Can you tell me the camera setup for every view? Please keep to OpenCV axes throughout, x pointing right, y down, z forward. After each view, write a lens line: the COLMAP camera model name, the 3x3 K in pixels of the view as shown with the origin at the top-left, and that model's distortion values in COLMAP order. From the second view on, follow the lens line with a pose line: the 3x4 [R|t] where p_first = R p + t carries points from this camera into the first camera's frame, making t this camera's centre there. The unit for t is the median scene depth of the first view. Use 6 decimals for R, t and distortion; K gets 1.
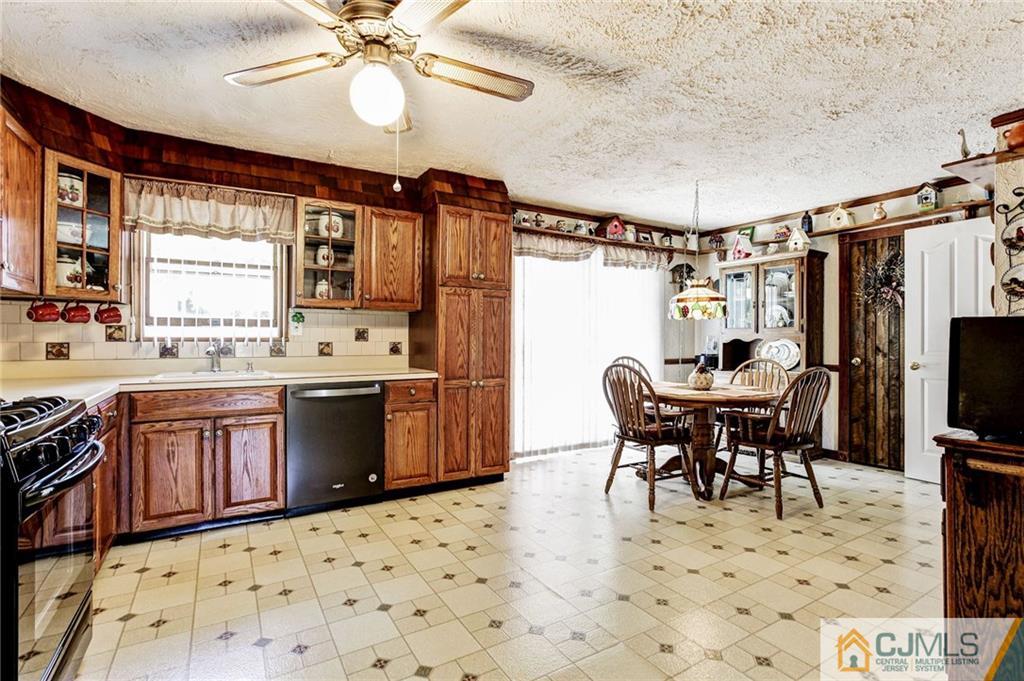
lens RADIAL K [[482.7, 0, 495.8], [0, 482.7, 339.0], [0, 0, 1]] dist [-0.029797, 0.017345]
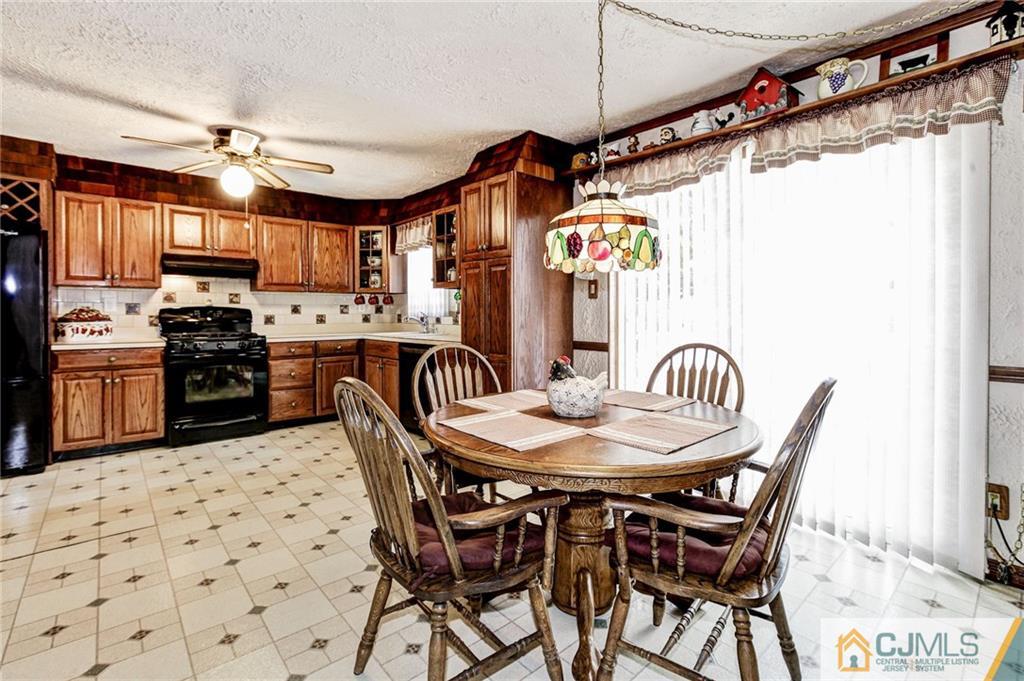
lens RADIAL K [[482.7, 0, 515.3], [0, 482.7, 317.7], [0, 0, 1]] dist [-0.029797, 0.017345]
pose [[0.197254, 0.009442, -0.980307, 0.853425], [-0.000069, 0.999954, 0.009617, 0.002680], [0.980352, -0.001830, 0.197246, 0.788740]]
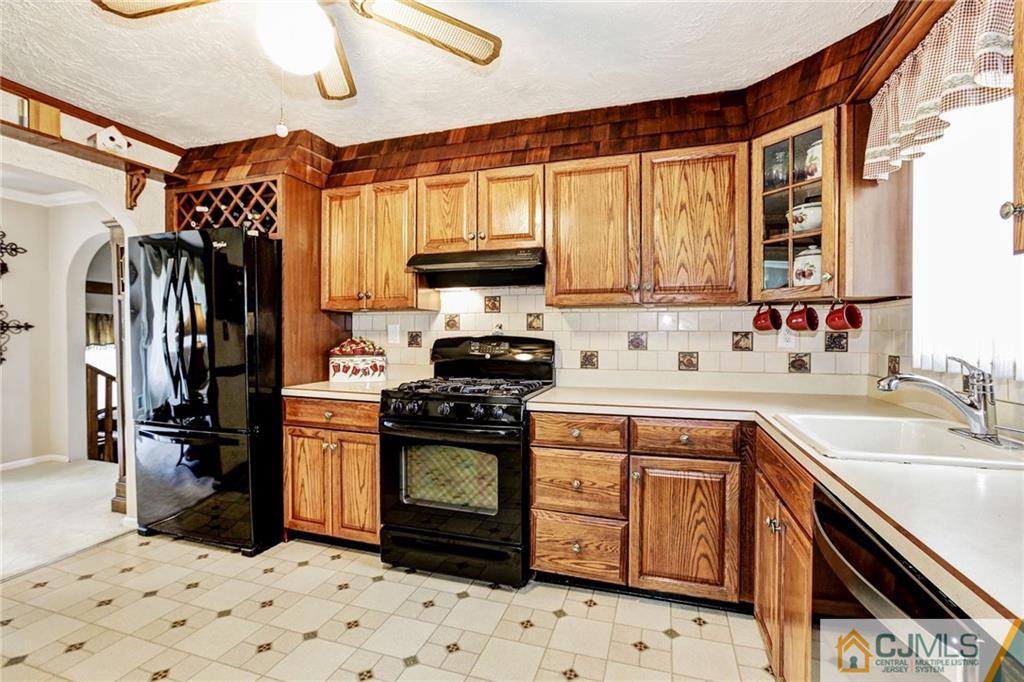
lens RADIAL K [[482.7, 0, 496.8], [0, 482.7, 339.3], [0, 0, 1]] dist [-0.029797, 0.017345]
pose [[-0.742947, 0.003849, -0.669339, 0.016437], [-0.004346, 0.999935, 0.010575, -0.016321], [0.669336, 0.010765, -0.742881, 0.828857]]
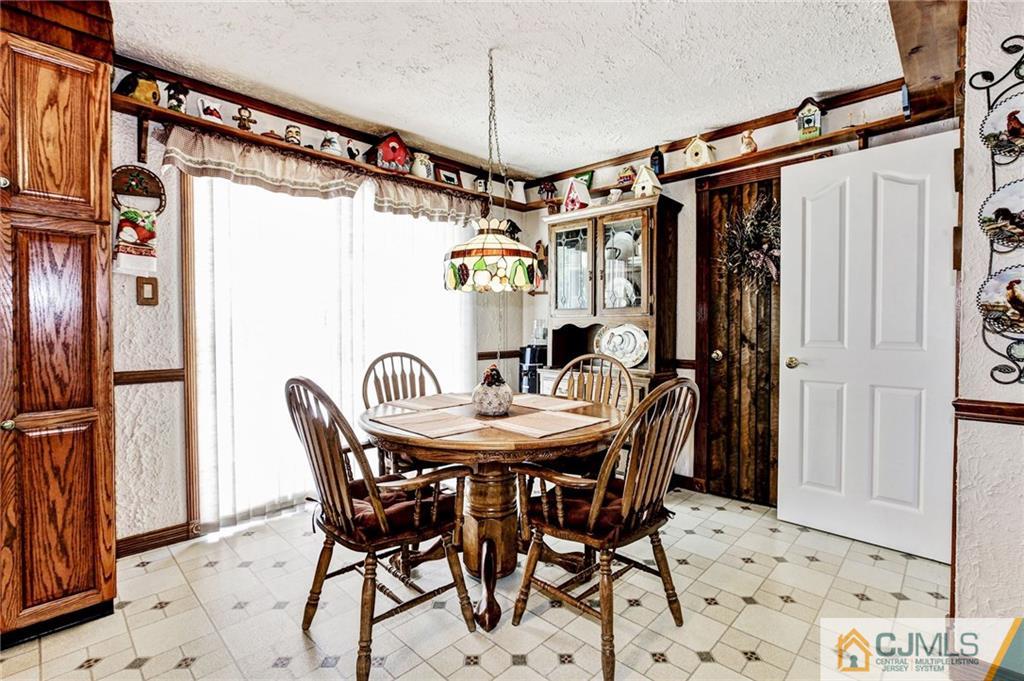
lens RADIAL K [[482.7, 0, 505.9], [0, 482.7, 335.2], [0, 0, 1]] dist [-0.029797, 0.017345]
pose [[0.961468, -0.007372, 0.274819, 0.262970], [0.001429, 0.999761, 0.021818, 0.000618], [-0.274914, -0.020585, 0.961248, 0.411920]]
